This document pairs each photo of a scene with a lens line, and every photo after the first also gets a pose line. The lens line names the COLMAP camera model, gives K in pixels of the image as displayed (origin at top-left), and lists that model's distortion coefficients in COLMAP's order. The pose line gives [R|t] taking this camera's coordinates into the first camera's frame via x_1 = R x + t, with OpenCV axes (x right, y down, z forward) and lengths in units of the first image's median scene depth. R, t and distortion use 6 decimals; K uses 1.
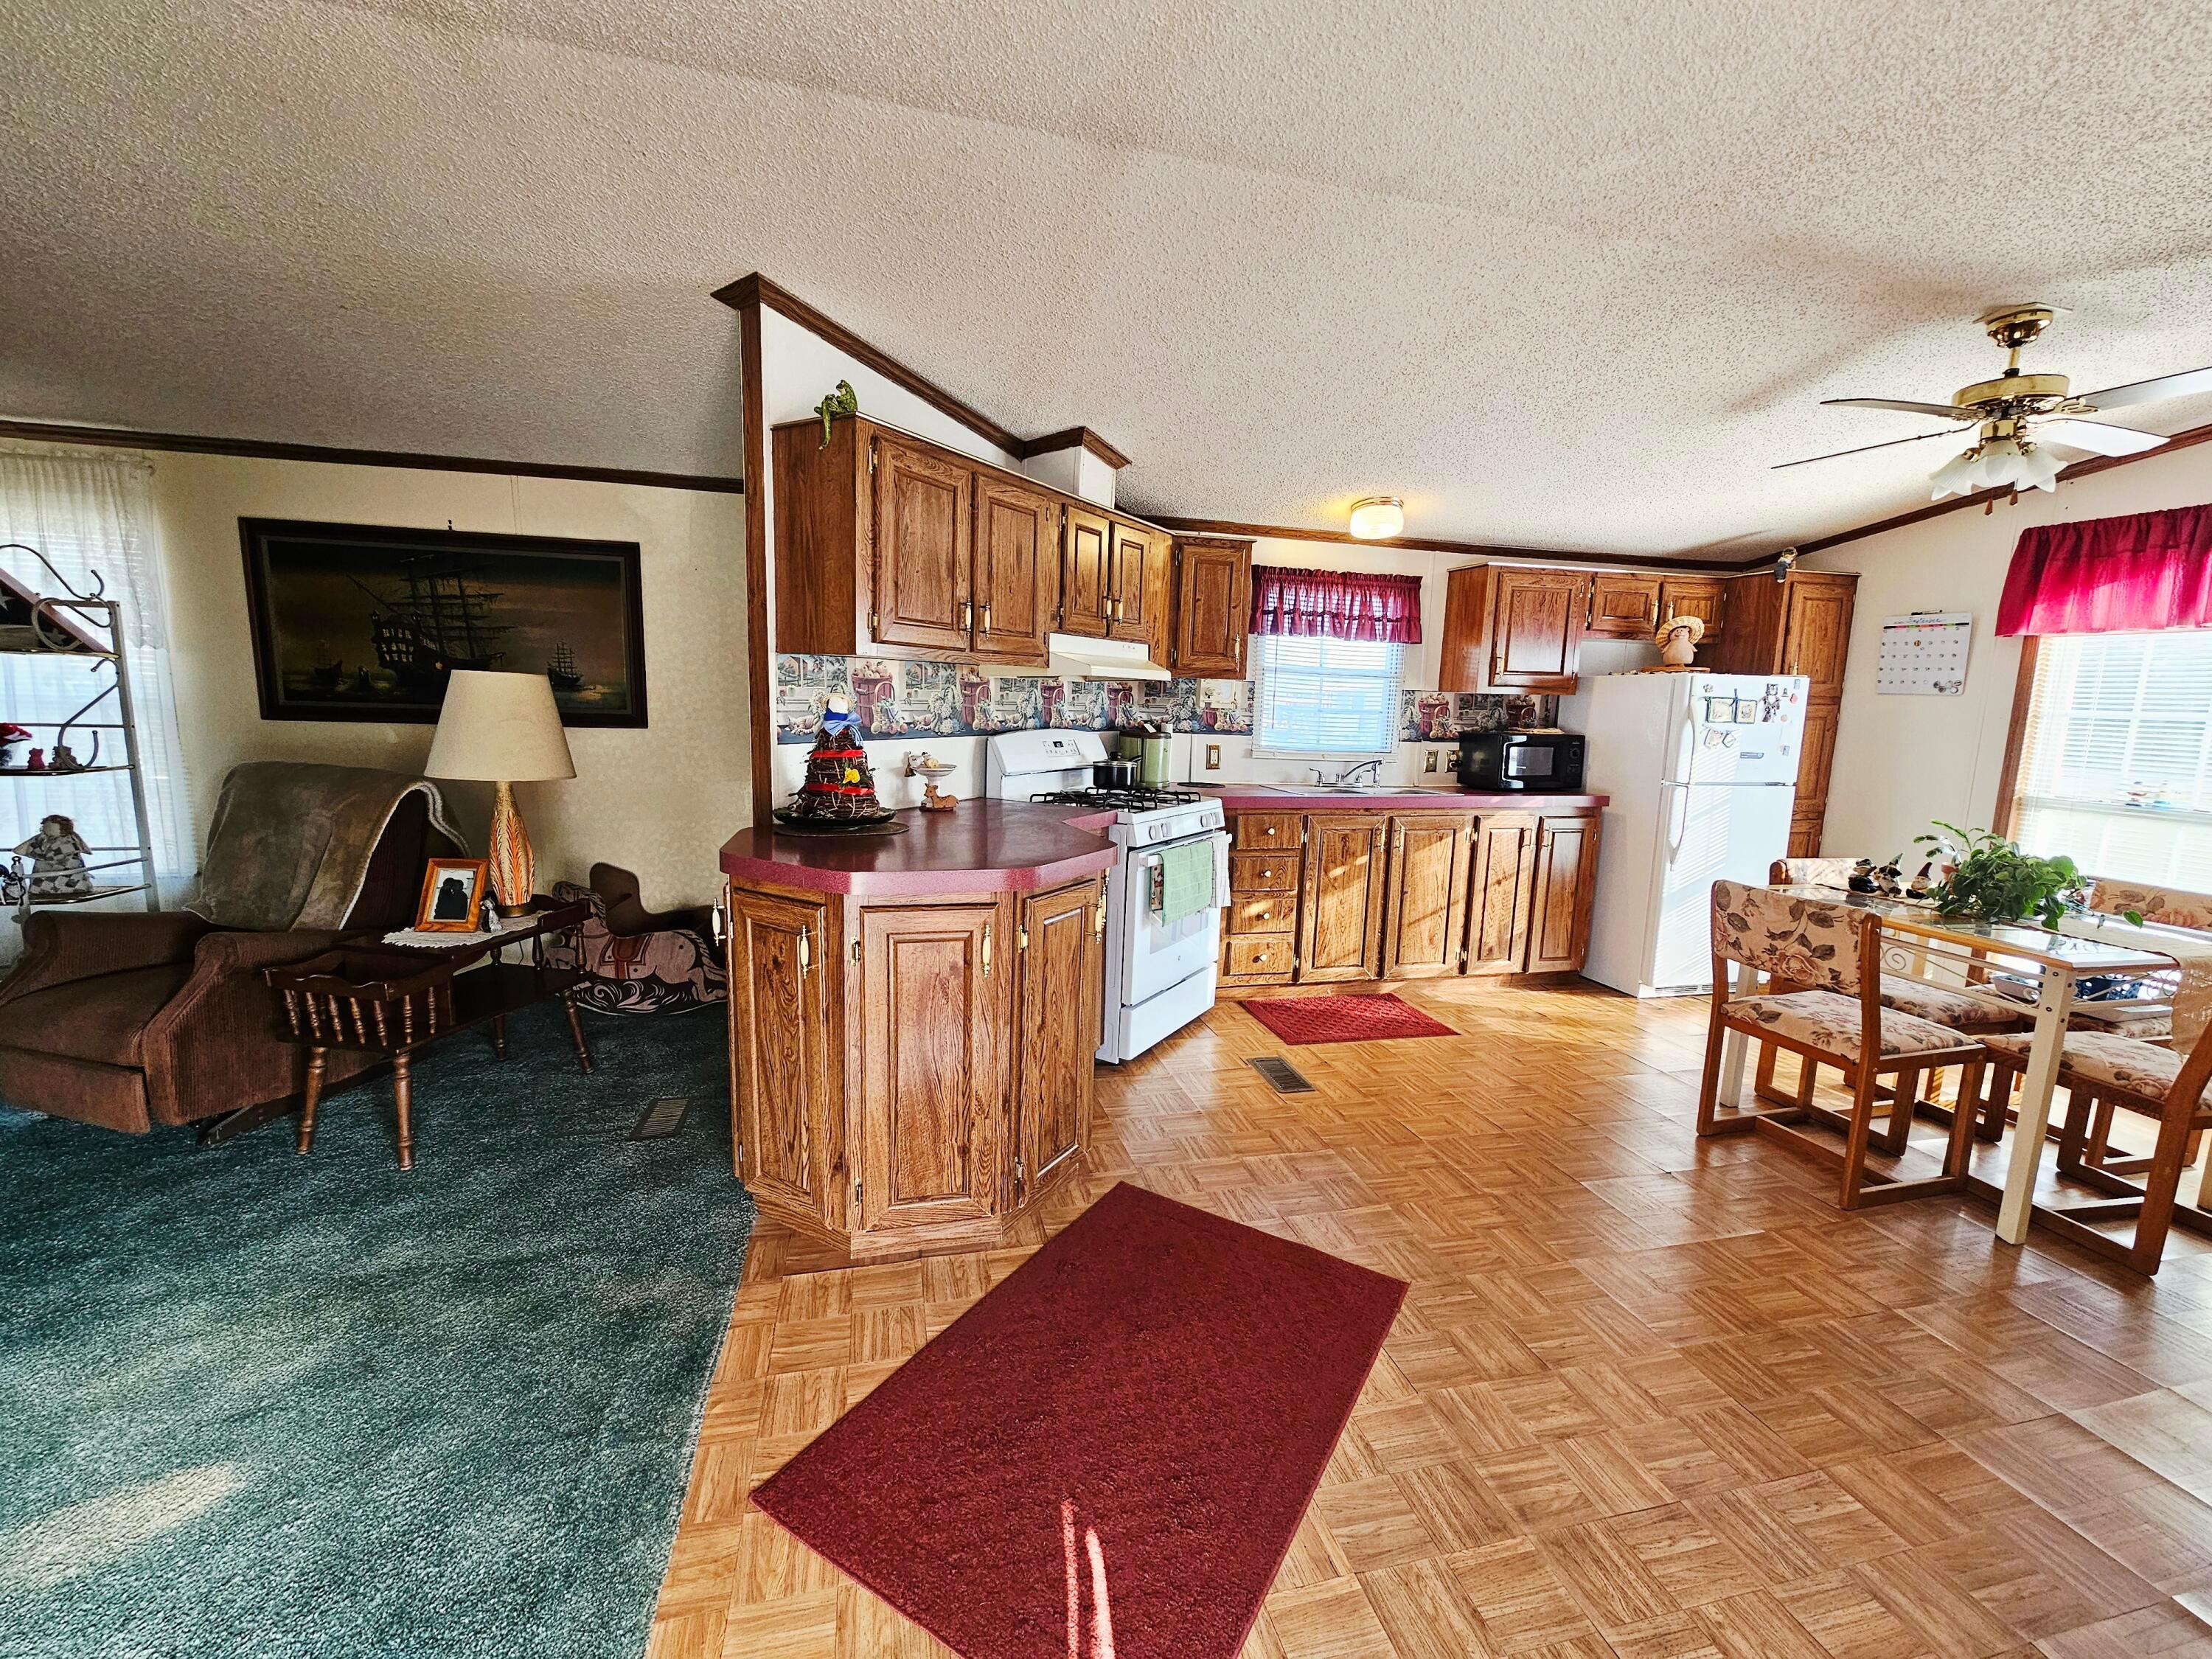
lens RADIAL K [[902.4, 0, 1102.9], [0, 902.4, 826.3], [0, 0, 1]] dist [-0.000283, 0.000370]
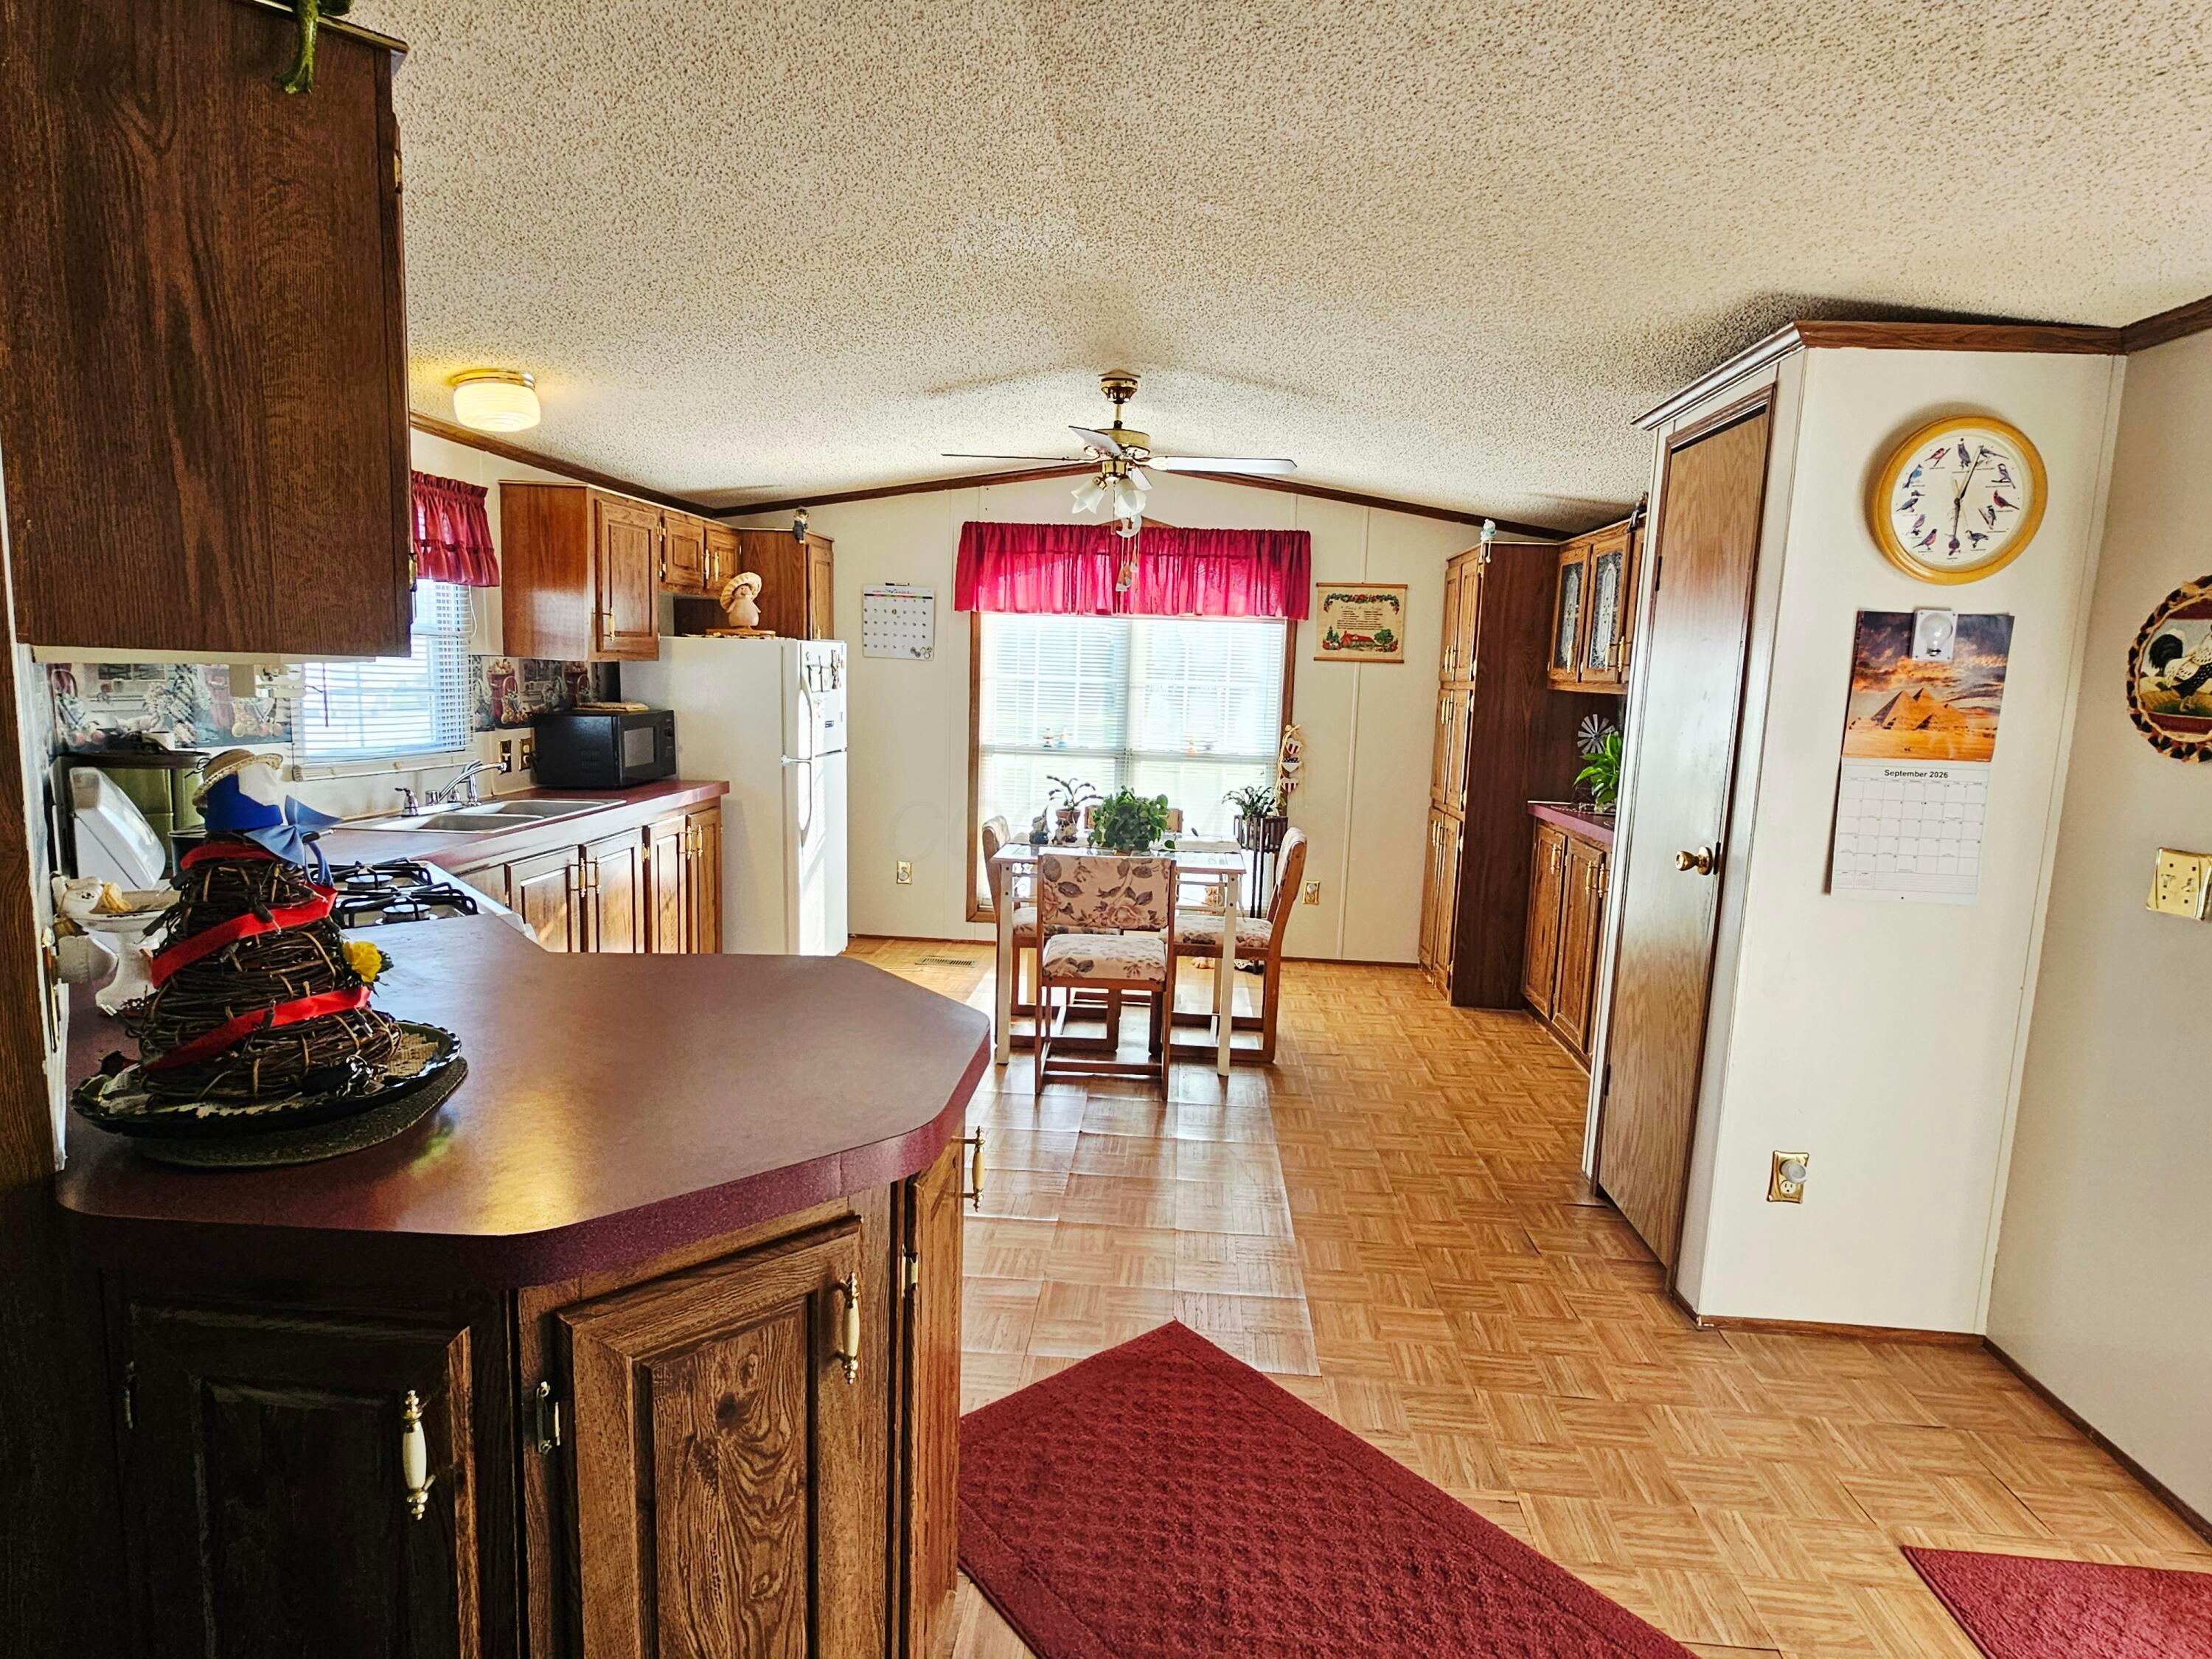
lens RADIAL K [[1174.8, 0, 1106.0], [0, 1174.8, 829.5], [0, 0, 1]] dist [0.000380, 0.000282]
pose [[0.321473, -0.146488, 0.935519, -0.569538], [0.110758, 0.986997, 0.116489, -0.118903], [-0.940419, 0.066168, 0.333518, 0.449732]]
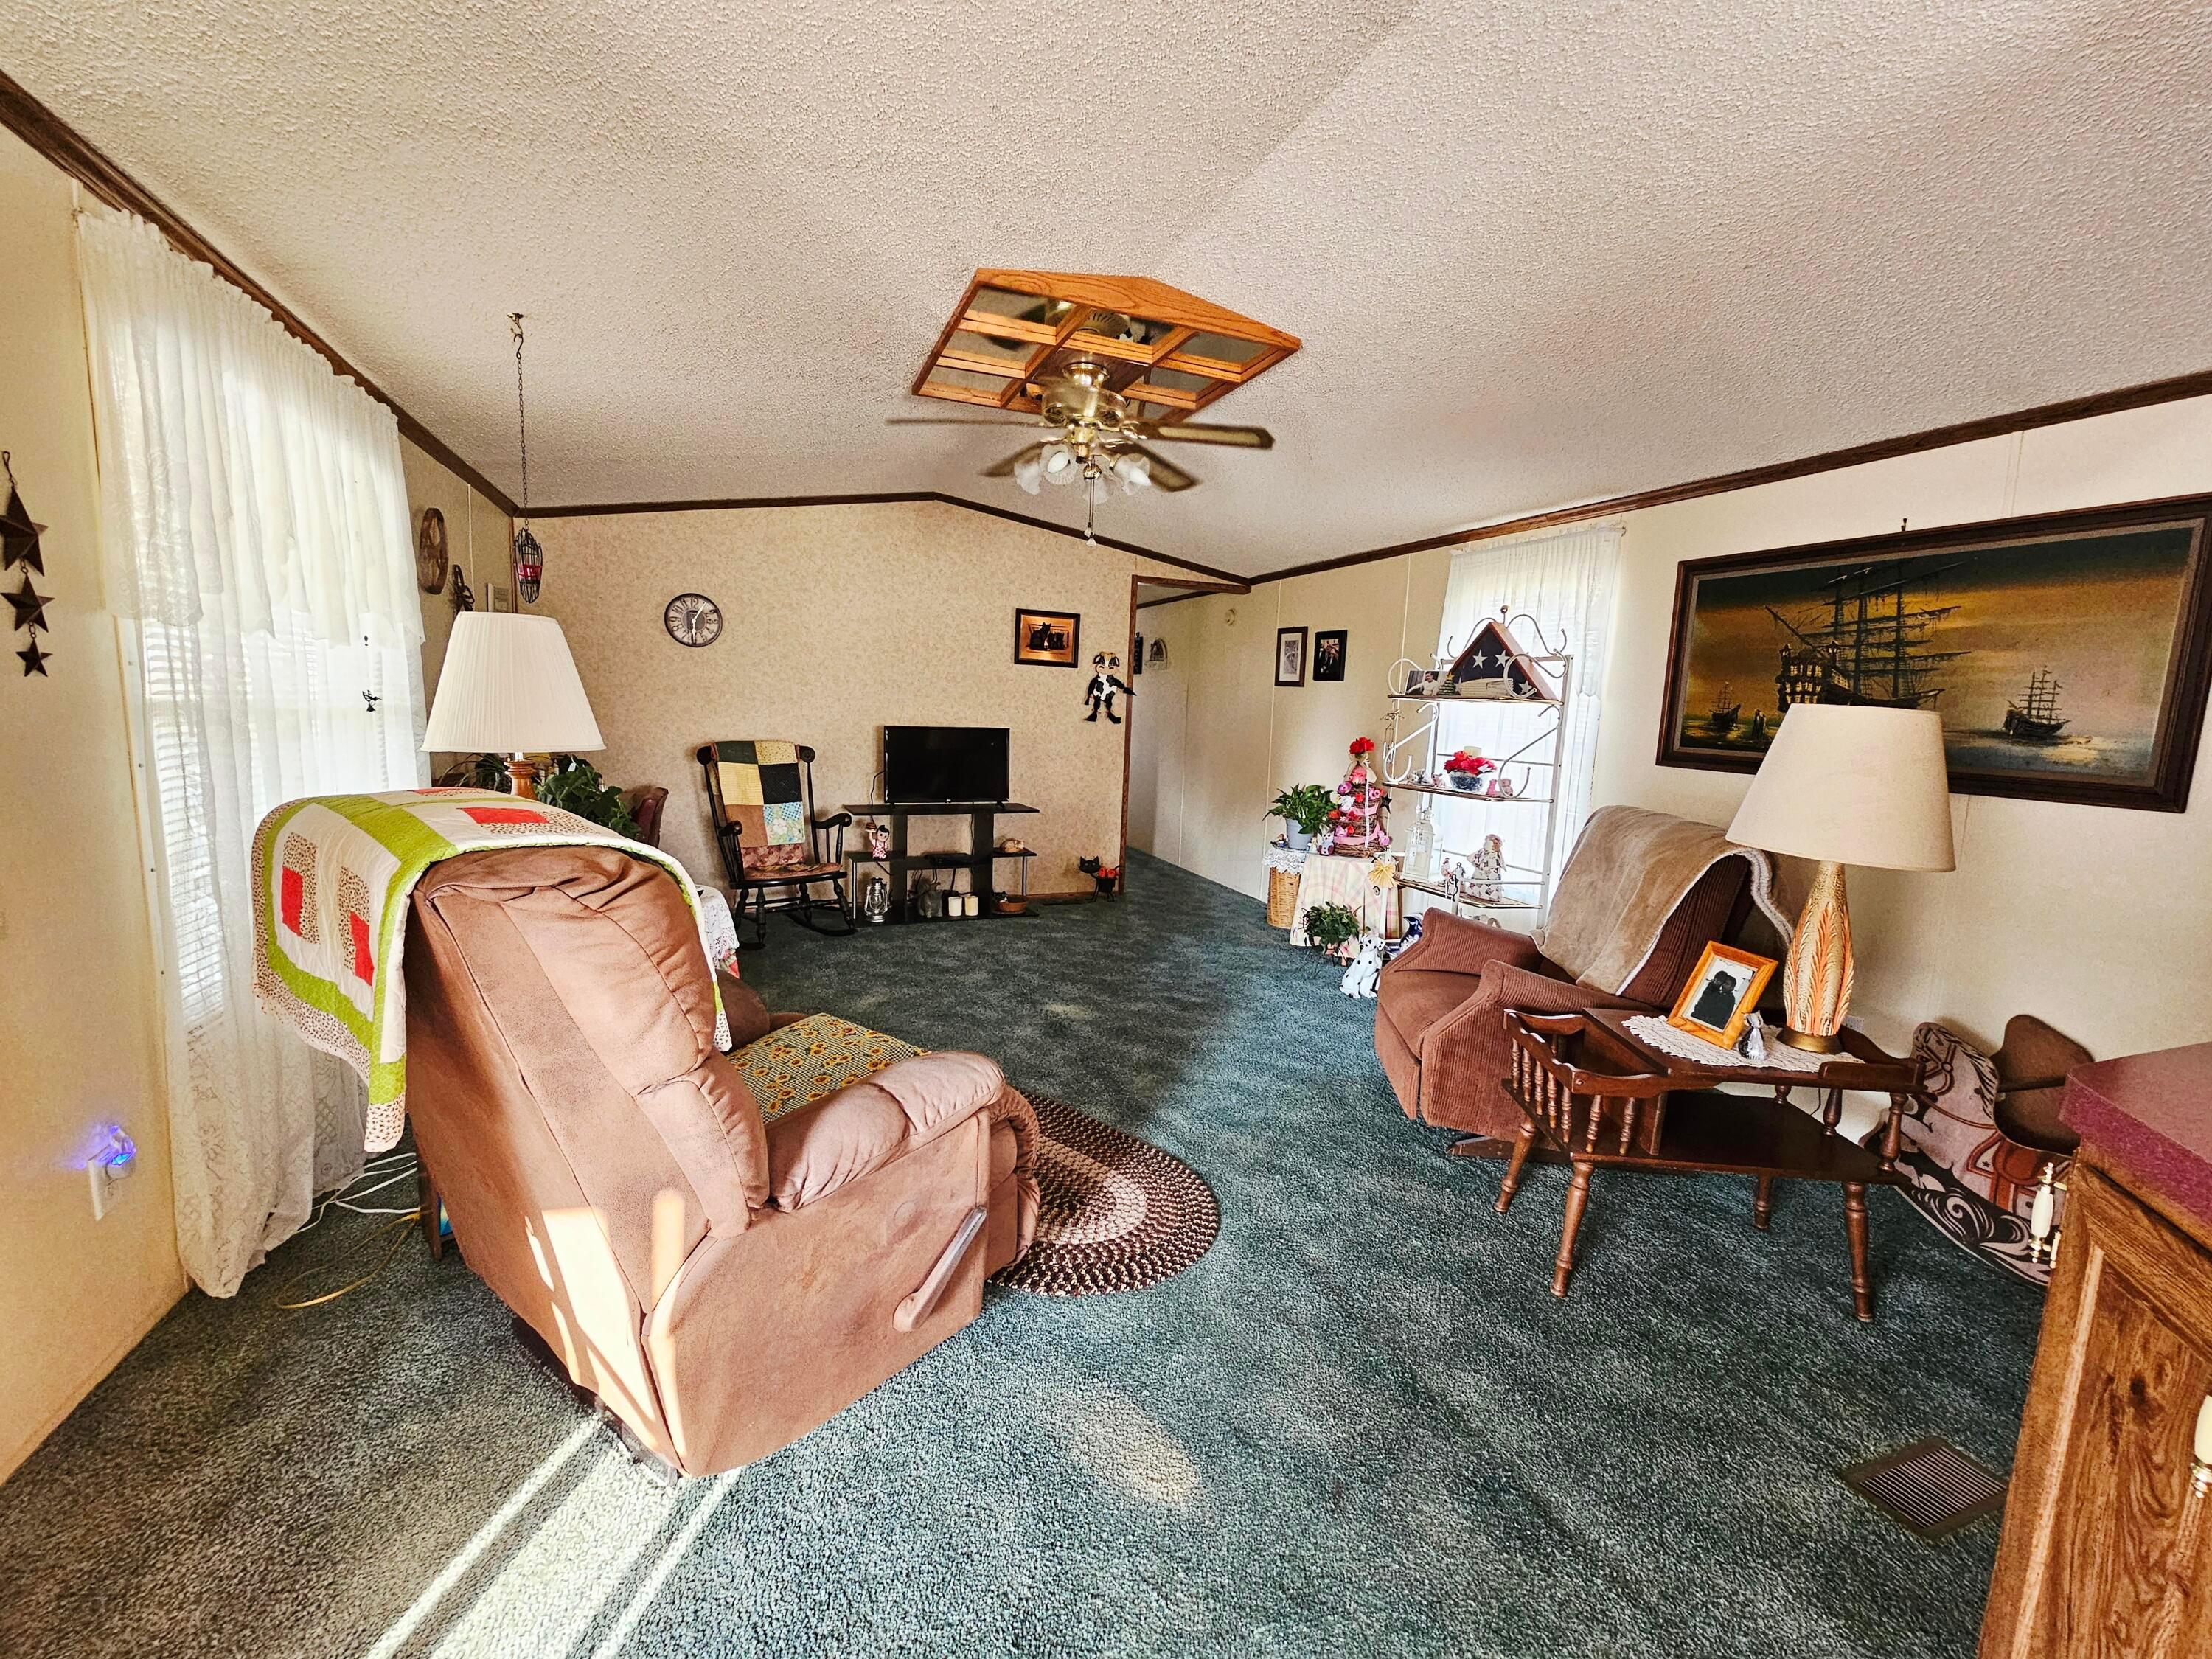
lens RADIAL K [[902.4, 0, 1102.9], [0, 902.4, 826.3], [0, 0, 1]] dist [-0.000283, 0.000370]
pose [[0.130298, 0.109086, -0.985456, -0.041319], [-0.182499, 0.979585, 0.084306, -0.030636], [0.974534, 0.168860, 0.147546, 0.324738]]
